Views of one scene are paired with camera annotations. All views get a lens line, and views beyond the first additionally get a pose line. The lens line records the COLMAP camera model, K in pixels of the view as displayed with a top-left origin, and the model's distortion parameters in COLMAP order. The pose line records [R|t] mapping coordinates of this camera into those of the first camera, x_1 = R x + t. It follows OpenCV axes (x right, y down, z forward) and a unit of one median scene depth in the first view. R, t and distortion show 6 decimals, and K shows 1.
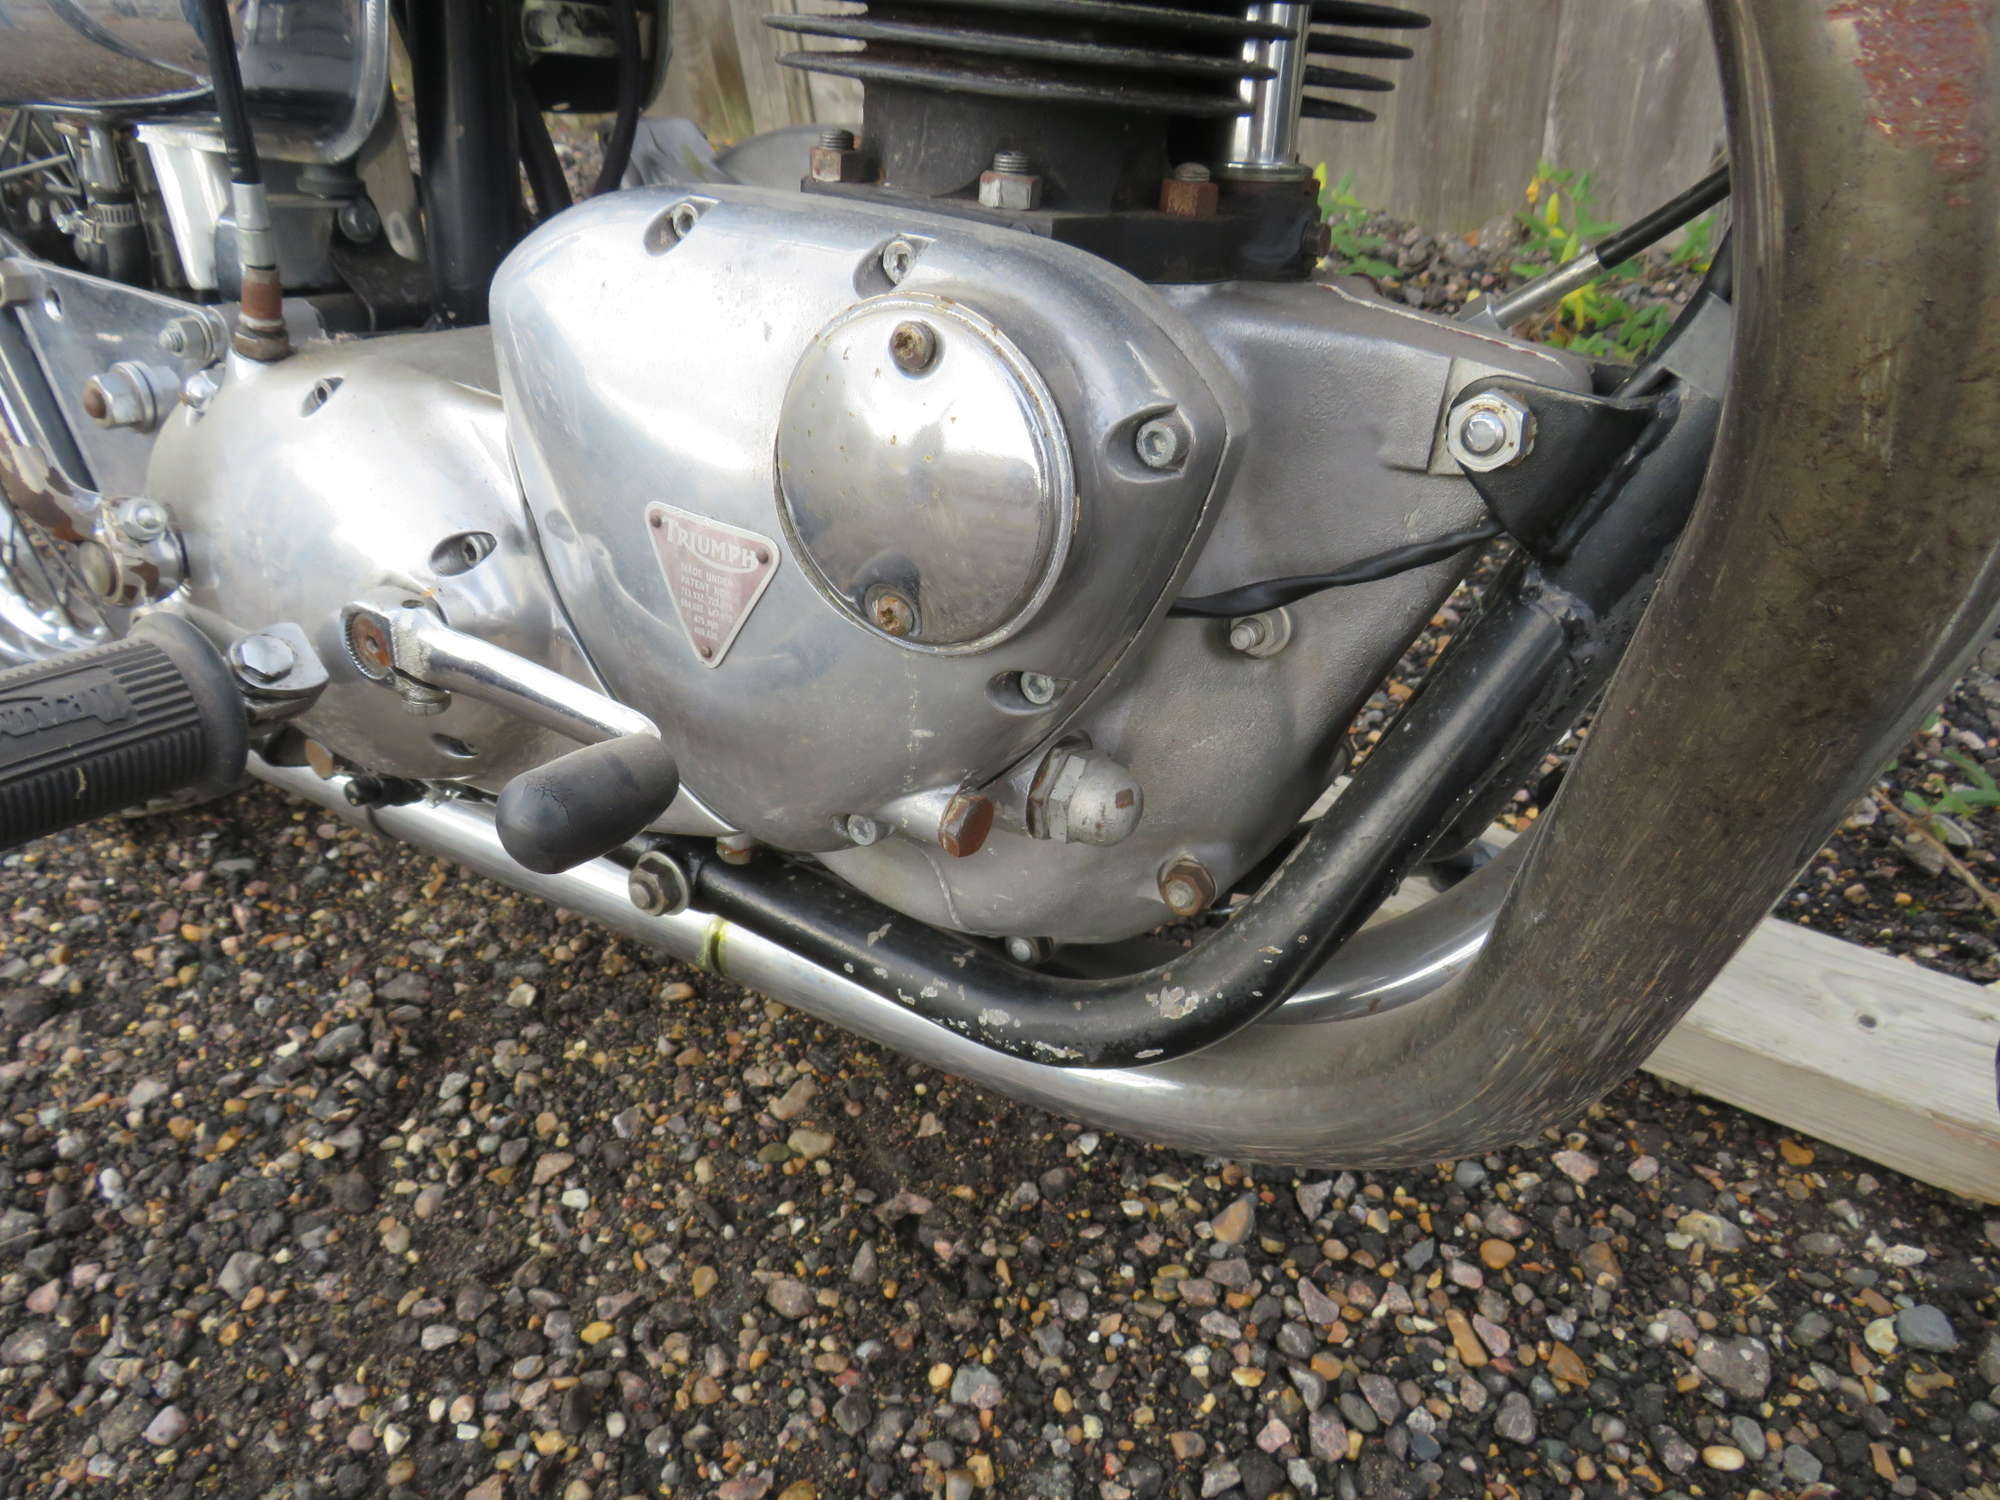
lens RADIAL K [[1408.7, 0, 995.6], [0, 1408.7, 754.5], [0, 0, 1]] dist [-0.025670, 0.001151]
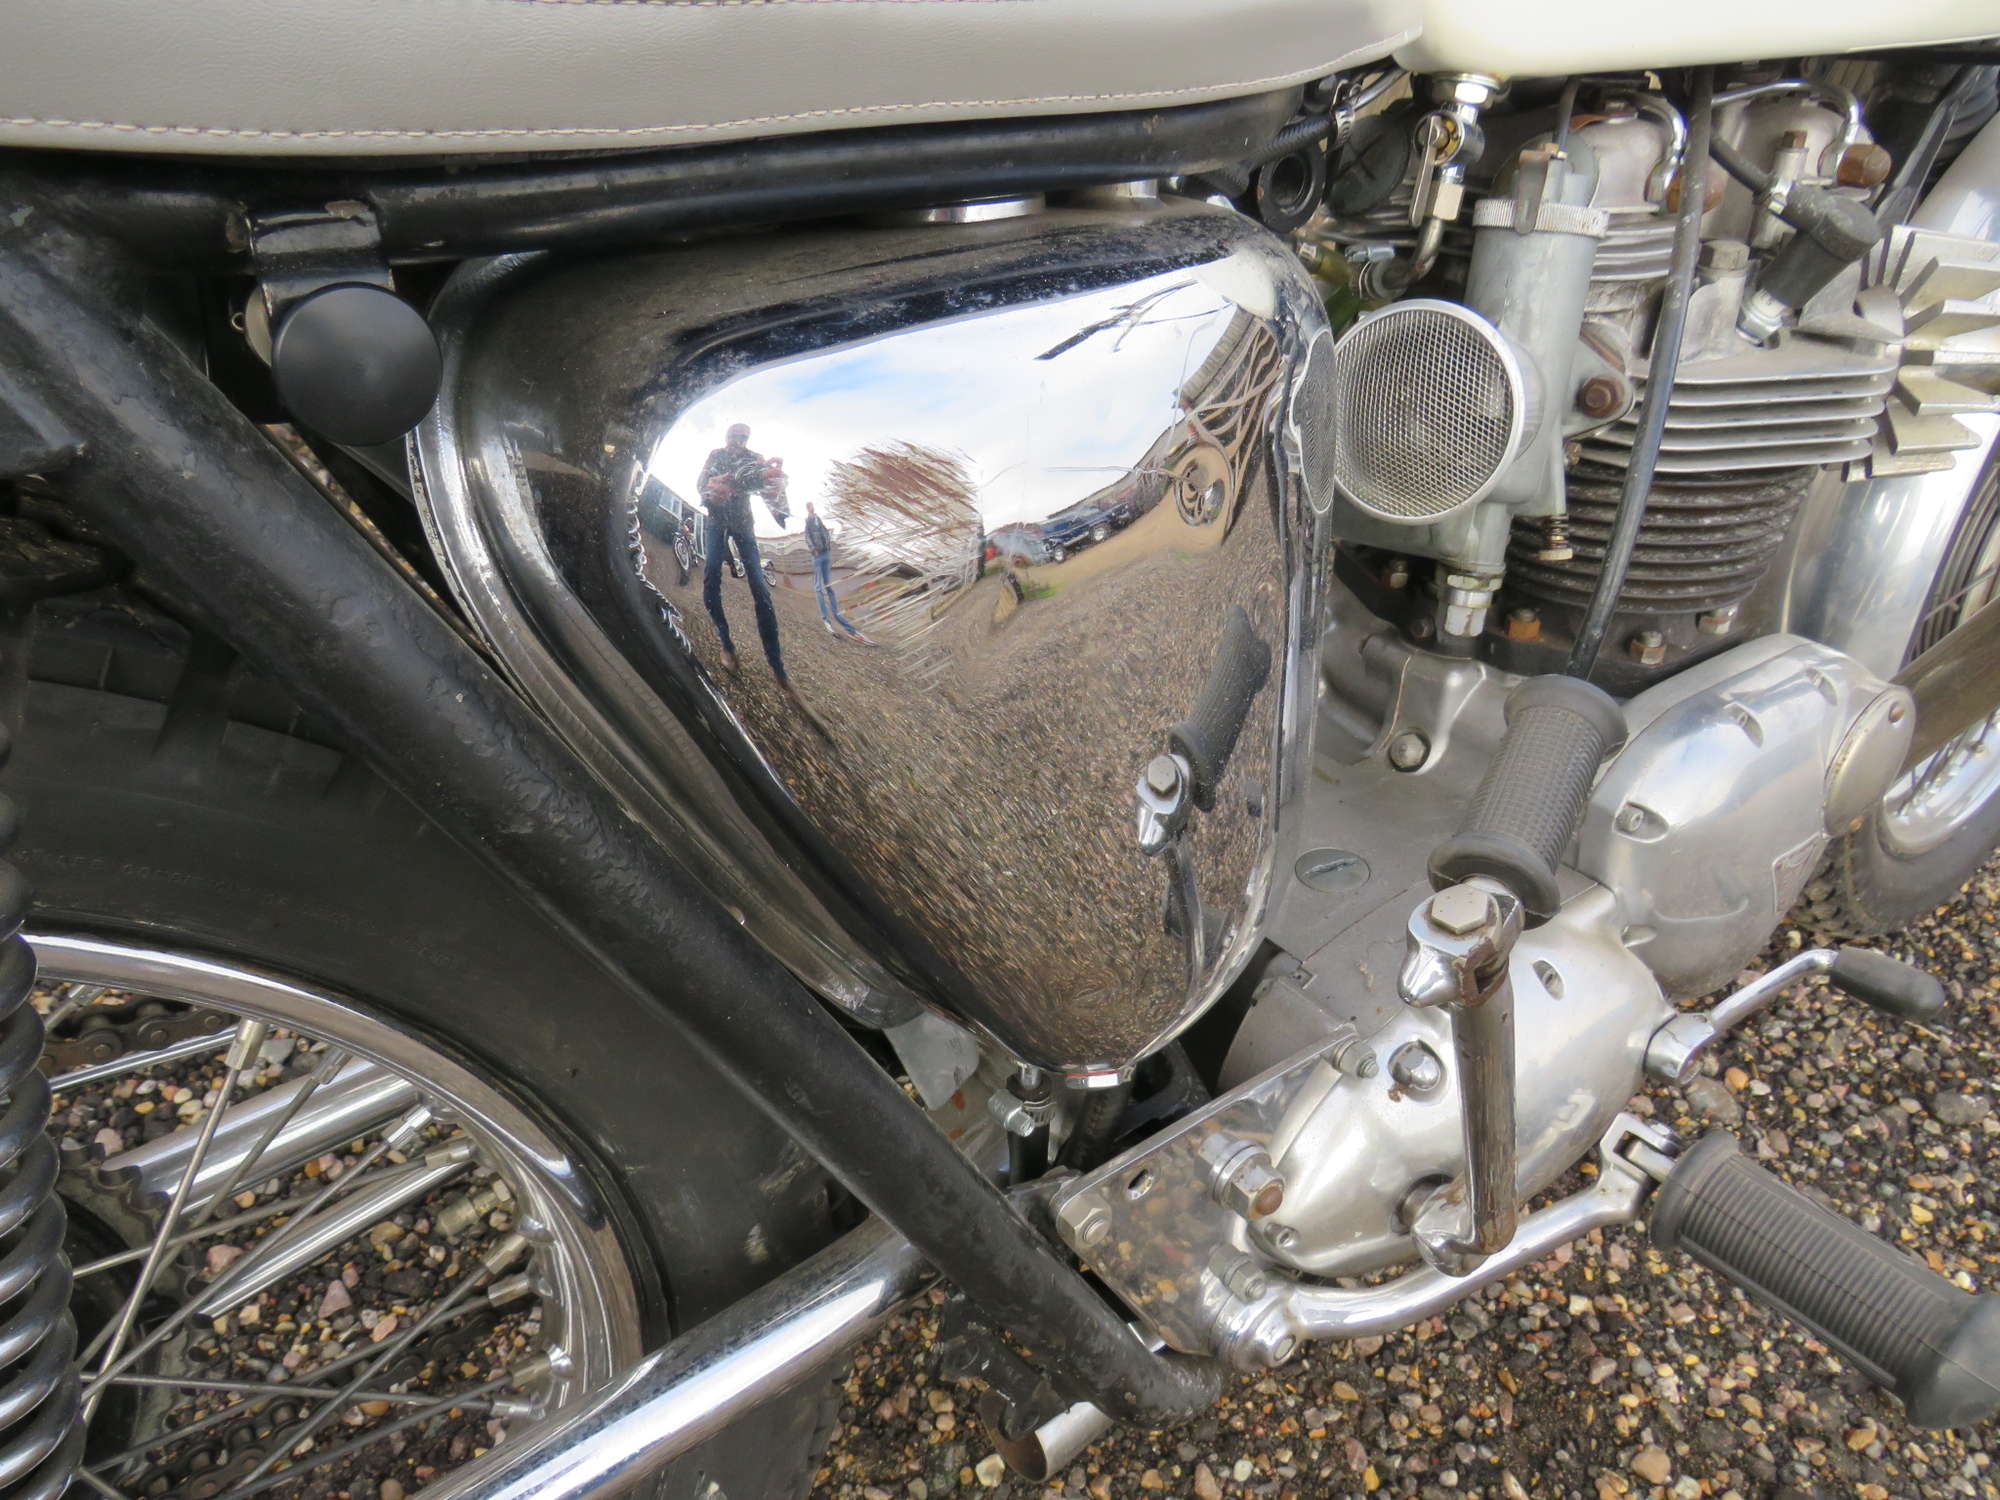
lens RADIAL K [[1408.7, 0, 984.3], [0, 1408.7, 738.0], [0, 0, 1]] dist [-0.025670, 0.001151]
pose [[0.357891, -0.526777, 0.770986, -0.947130], [0.449104, 0.821012, 0.352483, -0.691729], [-0.818669, 0.220102, 0.530411, 0.413961]]
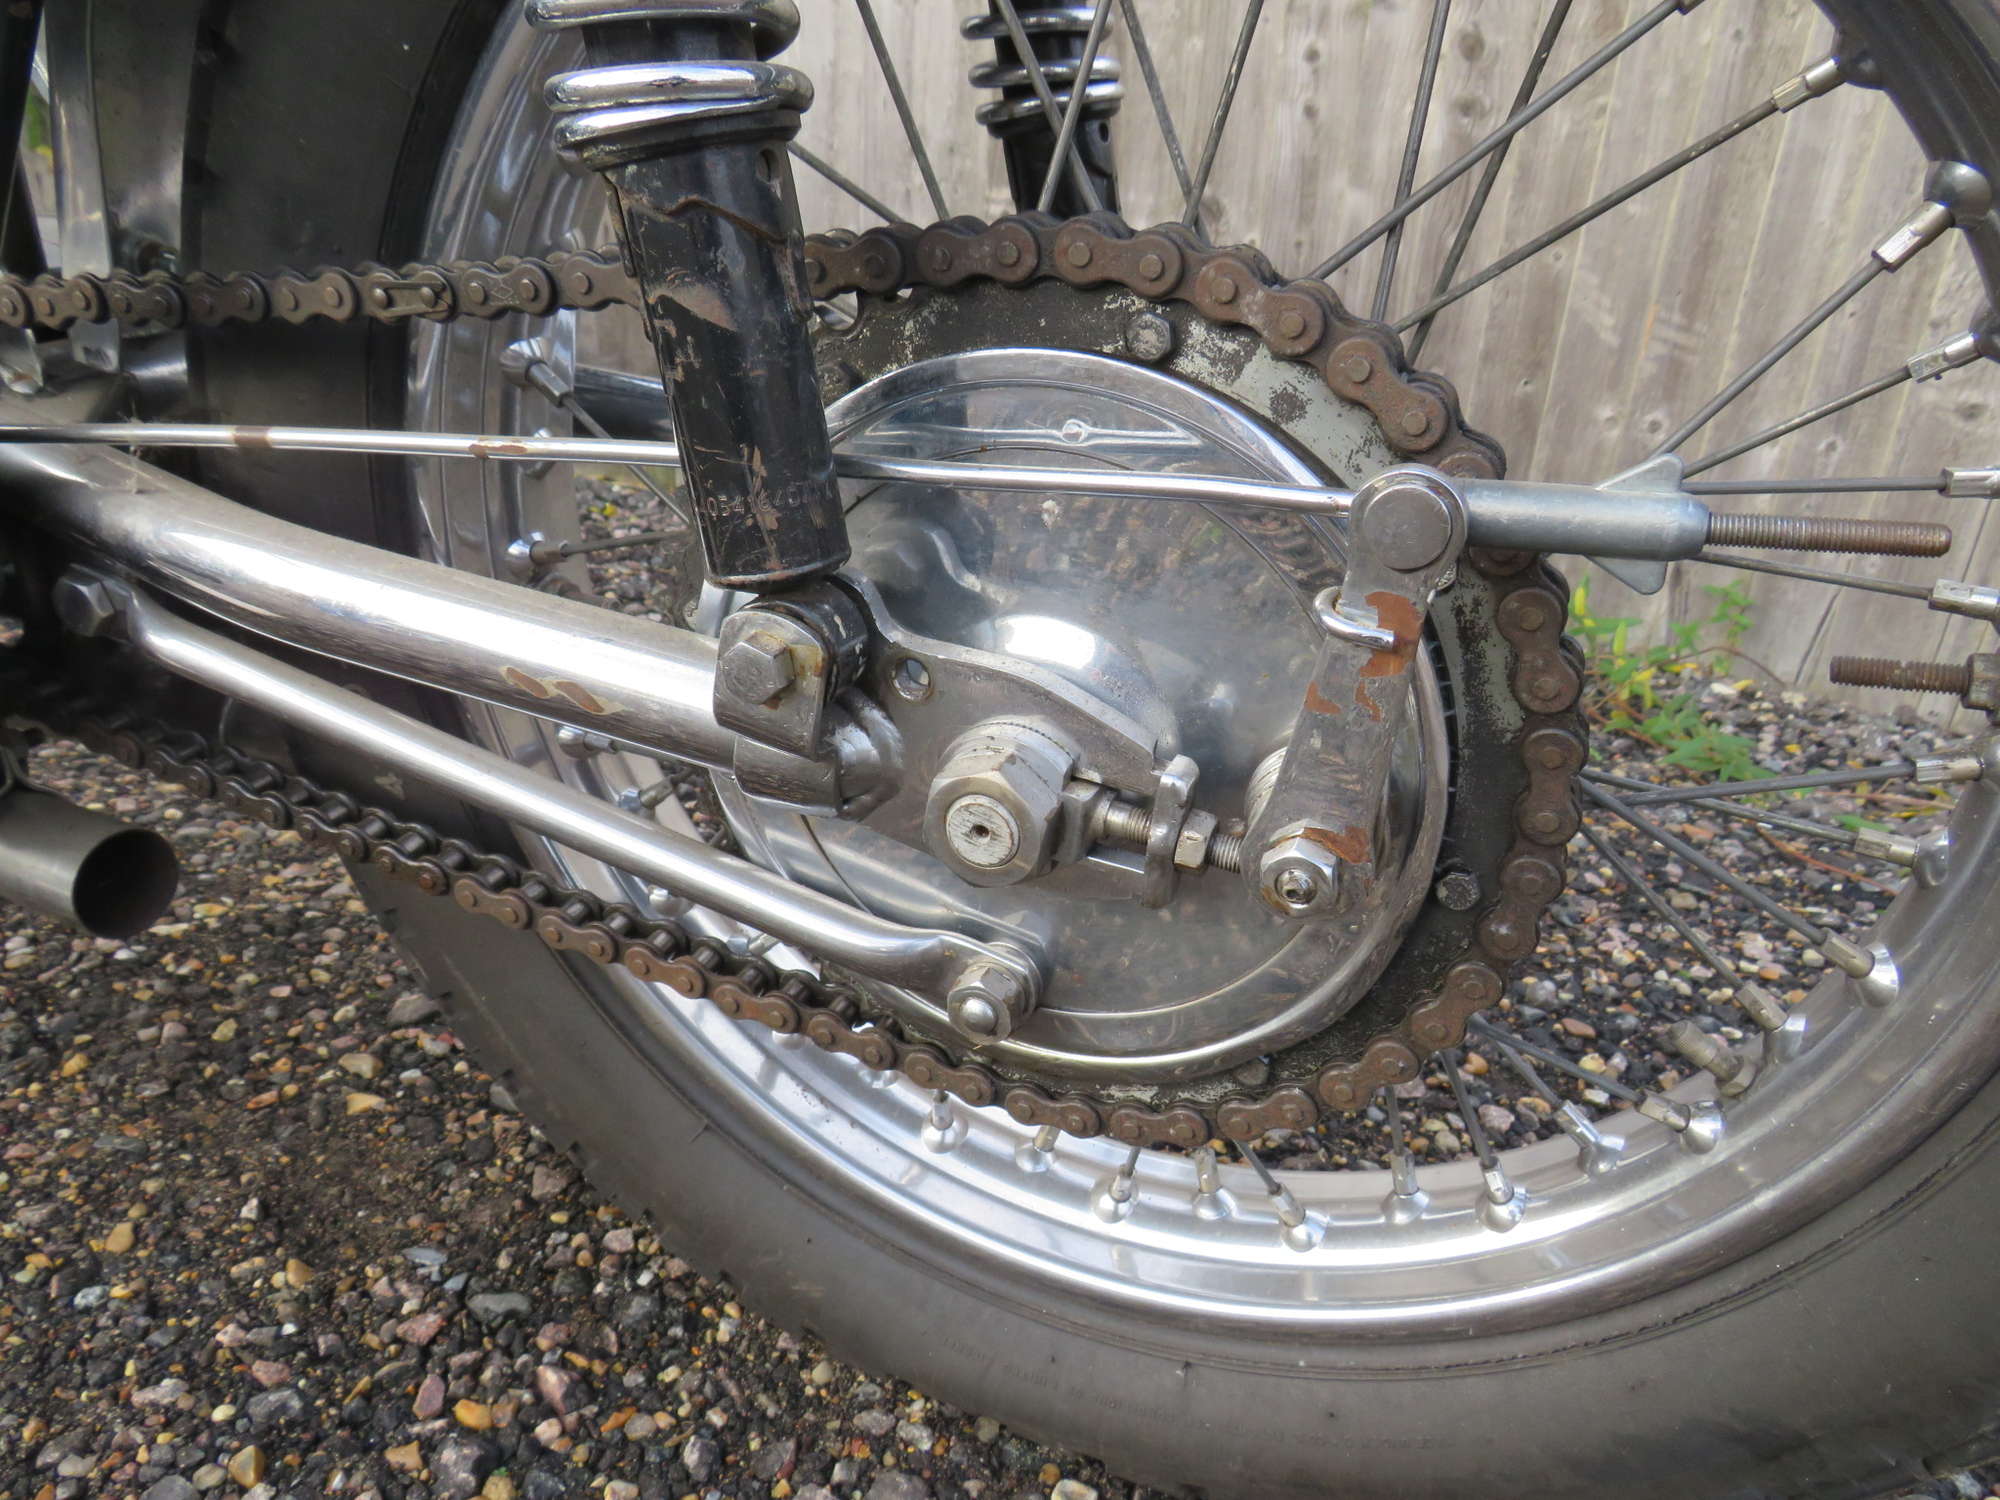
lens RADIAL K [[1408.7, 0, 988.9], [0, 1408.7, 751.8], [0, 0, 1]] dist [-0.025670, 0.001151]
pose [[0.970517, 0.061083, 0.233165, -0.625790], [0.006514, 0.960356, -0.278701, 0.024467], [-0.240946, 0.272003, 0.931644, 0.356217]]
